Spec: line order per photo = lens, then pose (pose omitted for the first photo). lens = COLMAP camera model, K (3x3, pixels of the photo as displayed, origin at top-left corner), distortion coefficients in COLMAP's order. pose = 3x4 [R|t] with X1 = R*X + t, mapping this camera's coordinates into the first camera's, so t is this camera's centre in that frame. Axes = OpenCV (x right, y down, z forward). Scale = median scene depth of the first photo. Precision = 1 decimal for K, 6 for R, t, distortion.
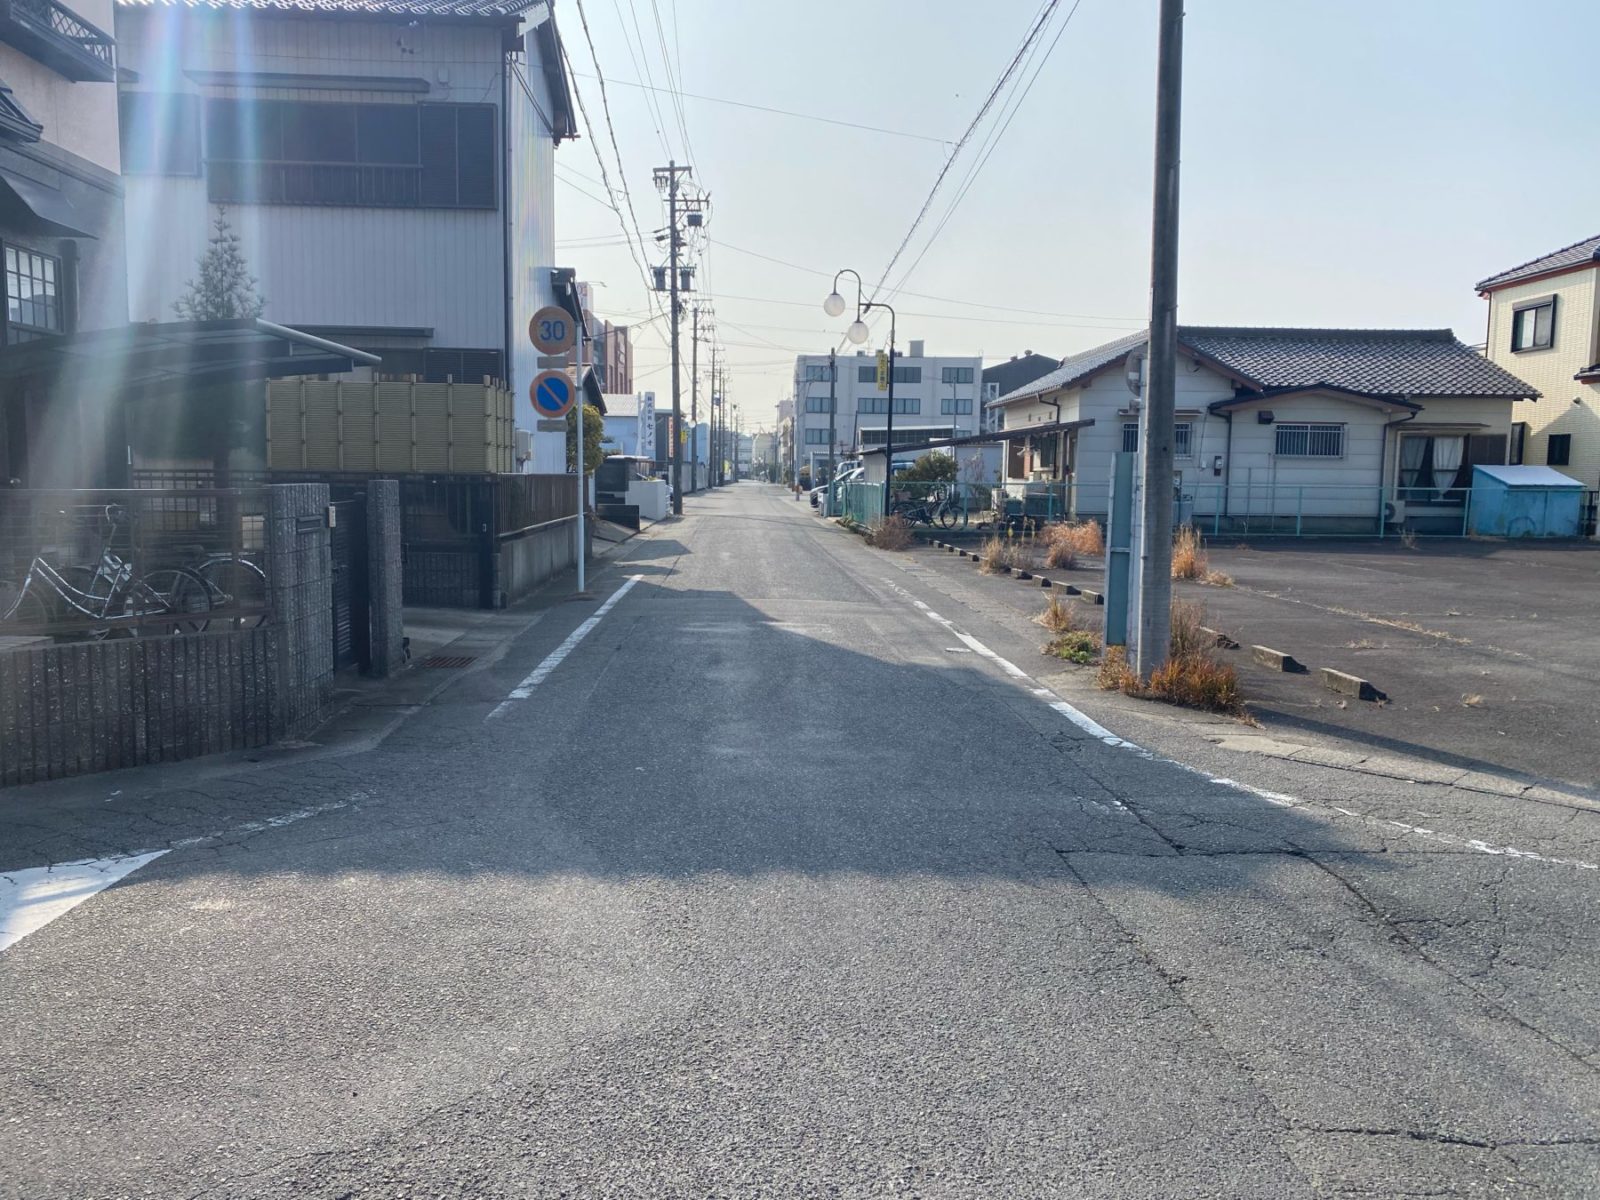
lens RADIAL K [[1215.8, 0, 788.1], [0, 1215.8, 601.3], [0, 0, 1]] dist [0.040405, -0.051502]
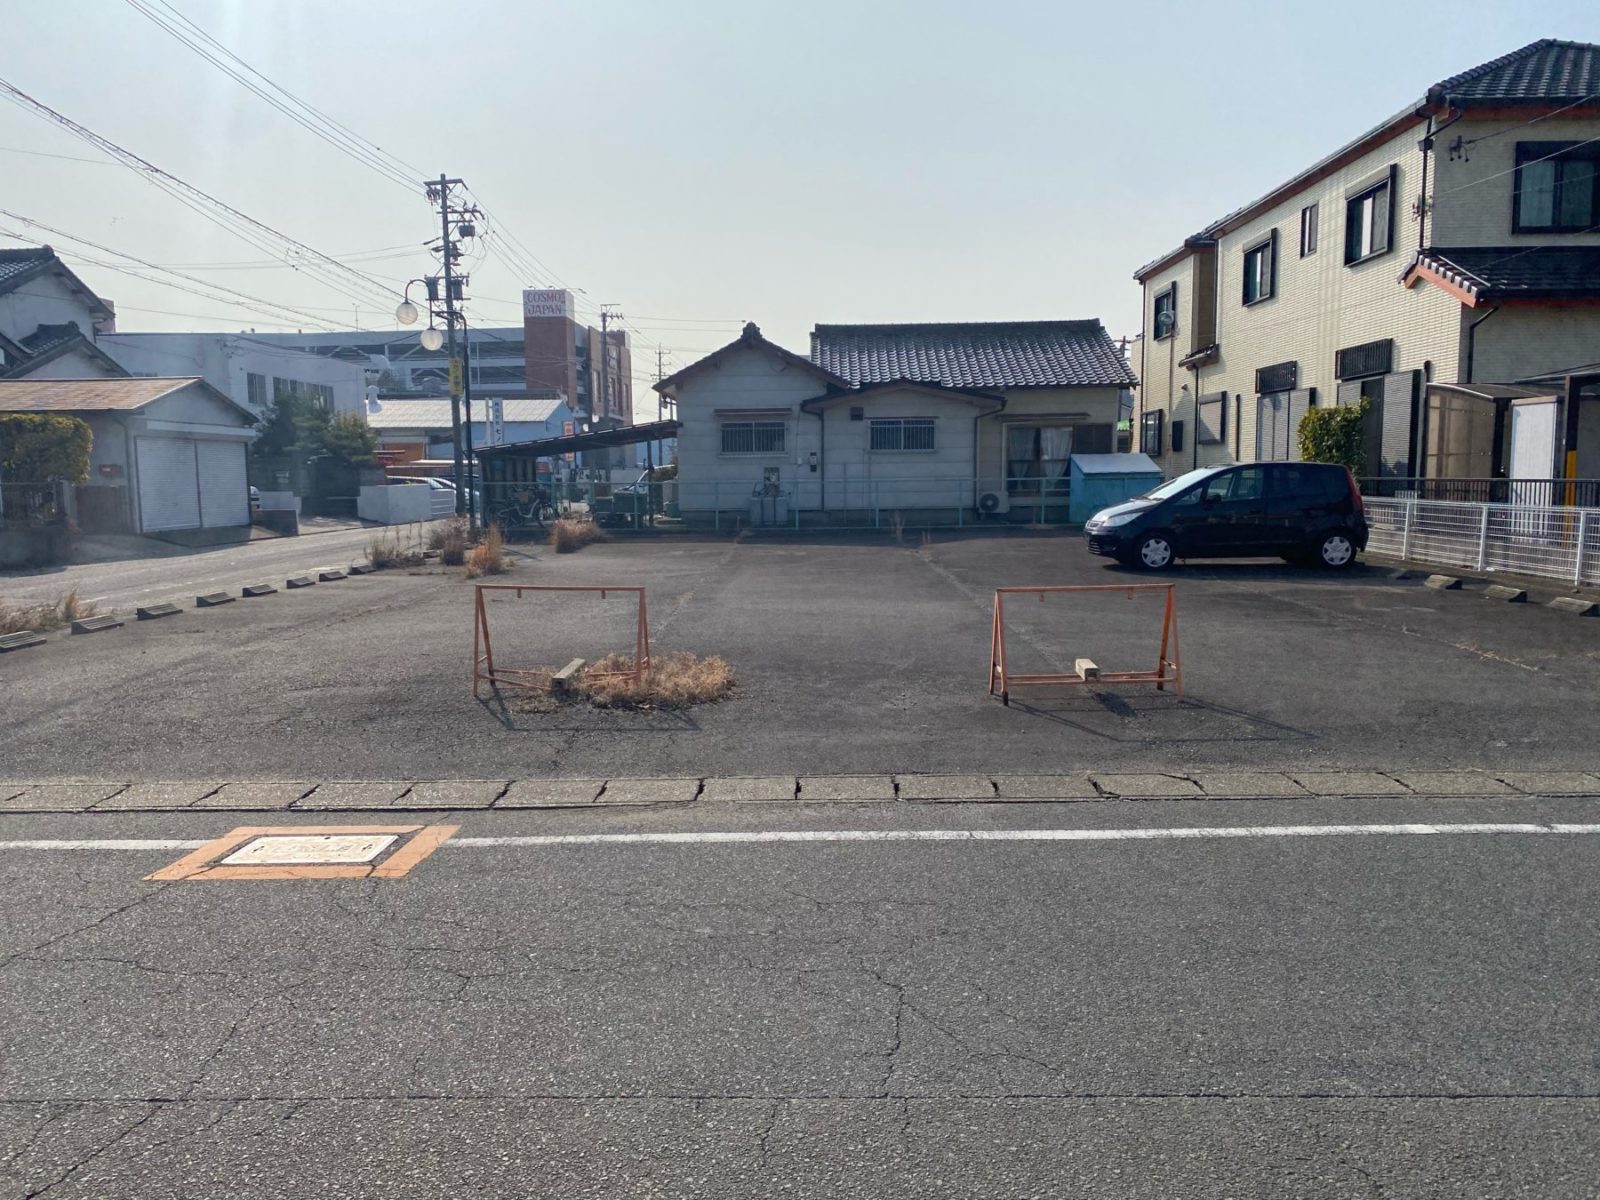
lens RADIAL K [[1215.8, 0, 797.2], [0, 1215.8, 604.3], [0, 0, 1]] dist [0.040405, -0.051502]
pose [[0.998732, -0.020003, -0.046191, 0.368975], [0.020170, 0.999792, 0.003154, 0.005200], [0.046118, -0.004082, 0.998928, -0.020883]]
